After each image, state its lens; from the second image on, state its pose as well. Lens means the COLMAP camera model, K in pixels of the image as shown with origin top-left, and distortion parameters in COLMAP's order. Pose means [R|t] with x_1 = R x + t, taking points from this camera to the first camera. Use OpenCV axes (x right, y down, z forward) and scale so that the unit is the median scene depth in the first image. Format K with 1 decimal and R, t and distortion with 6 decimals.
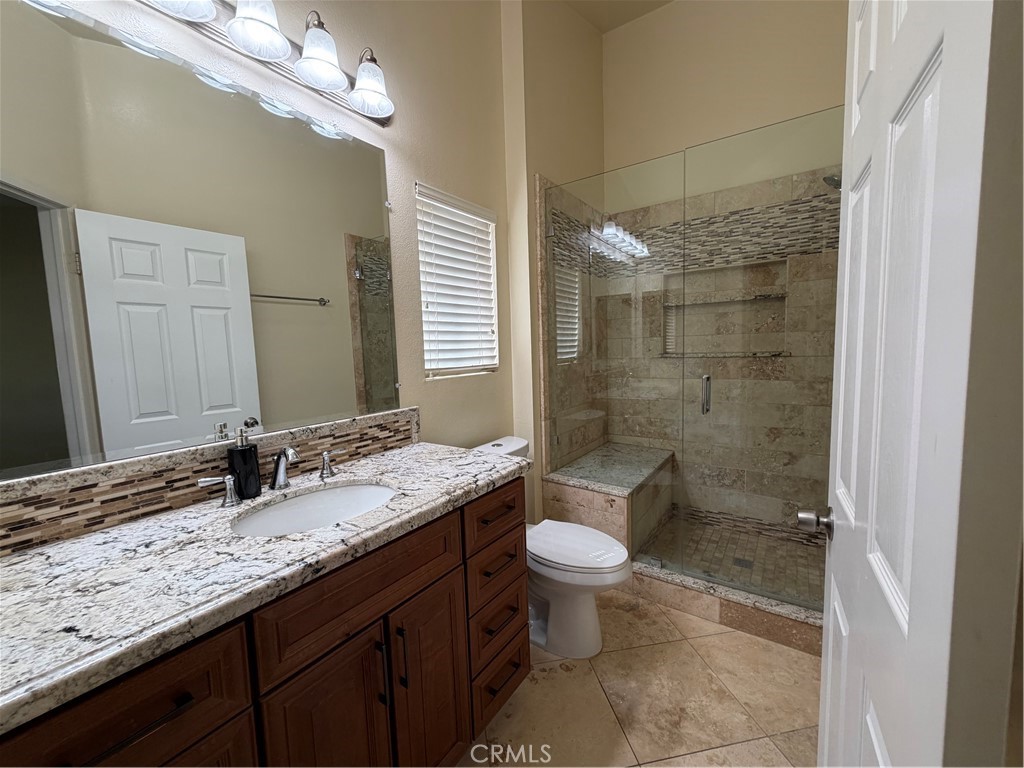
lens RADIAL K [[409.7, 0, 511.8], [0, 409.7, 384.0], [0, 0, 1]] dist [0.001646, -0.000186]
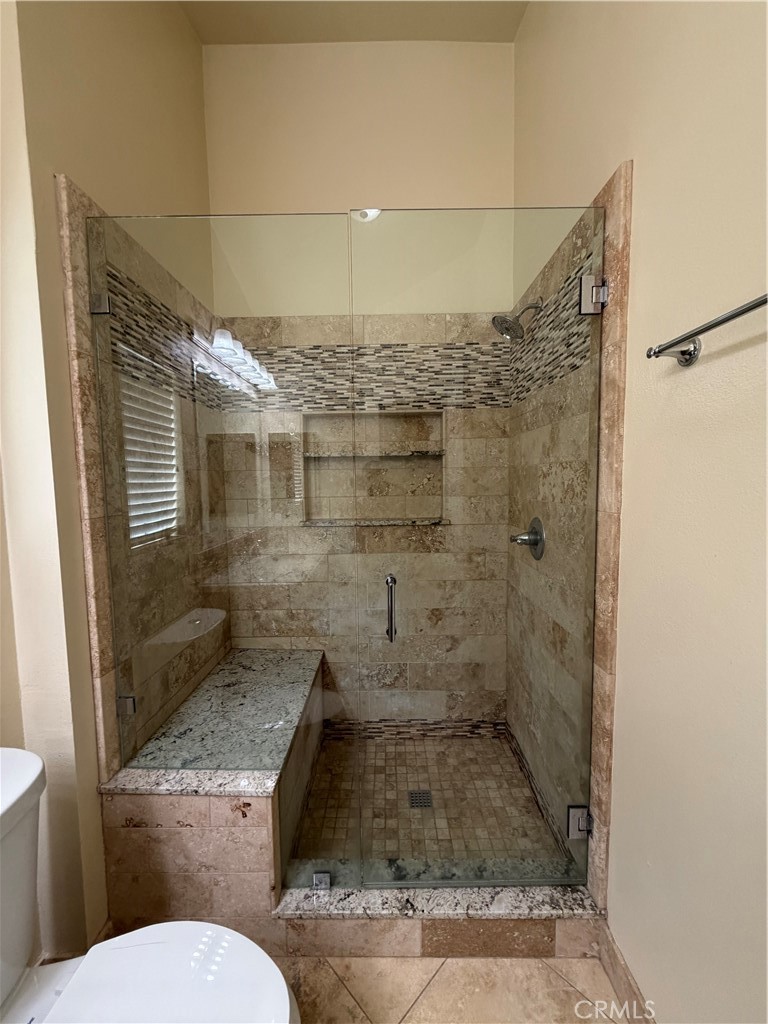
lens RADIAL K [[409.7, 0, 384.6], [0, 409.7, 510.0], [0, 0, 1]] dist [0.001646, -0.000186]
pose [[0.824591, -0.023854, 0.565226, 0.082991], [0.040630, 0.999028, -0.017113, -0.087799], [-0.564268, 0.037076, 0.824759, 0.363323]]
